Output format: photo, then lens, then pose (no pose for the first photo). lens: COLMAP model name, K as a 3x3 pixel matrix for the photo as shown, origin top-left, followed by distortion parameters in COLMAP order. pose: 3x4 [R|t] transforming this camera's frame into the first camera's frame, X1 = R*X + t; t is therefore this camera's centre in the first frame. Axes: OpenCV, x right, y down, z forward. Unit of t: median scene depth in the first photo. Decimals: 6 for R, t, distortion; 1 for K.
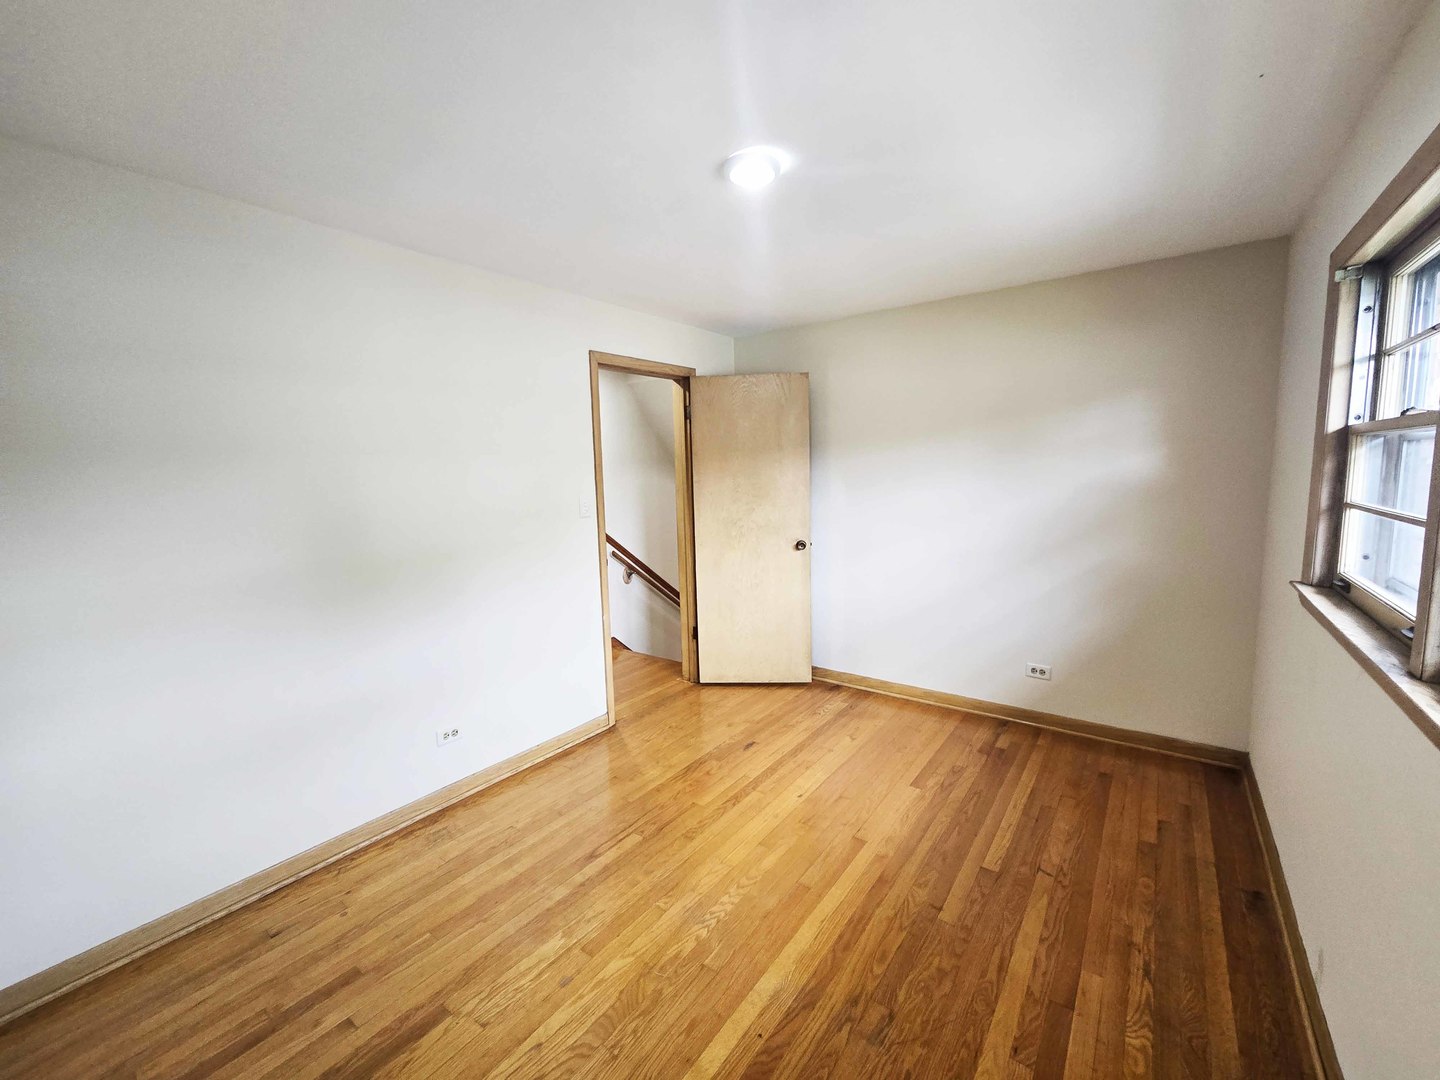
lens RADIAL K [[602.8, 0, 720.7], [0, 602.8, 538.9], [0, 0, 1]] dist [-0.002412, 0.001212]
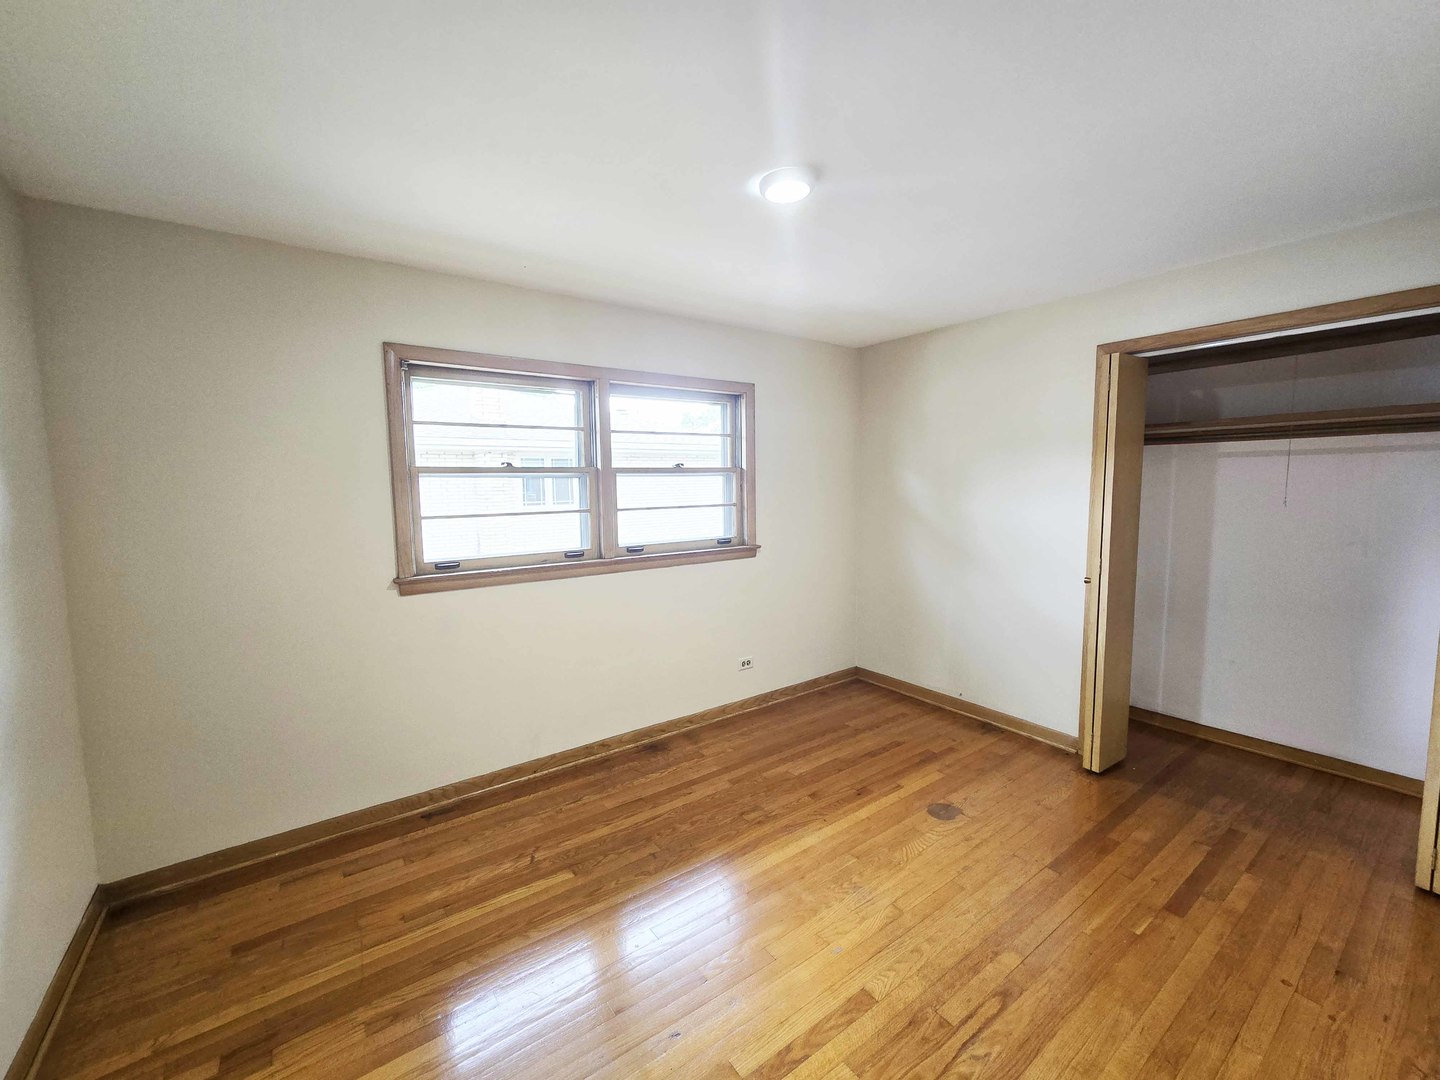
lens RADIAL K [[602.8, 0, 714.9], [0, 602.8, 533.6], [0, 0, 1]] dist [-0.002412, 0.001212]
pose [[-0.951634, 0.010369, 0.307060, -0.117519], [0.075762, 0.976487, 0.201824, -0.216570], [-0.297747, 0.215326, -0.930044, 1.789636]]
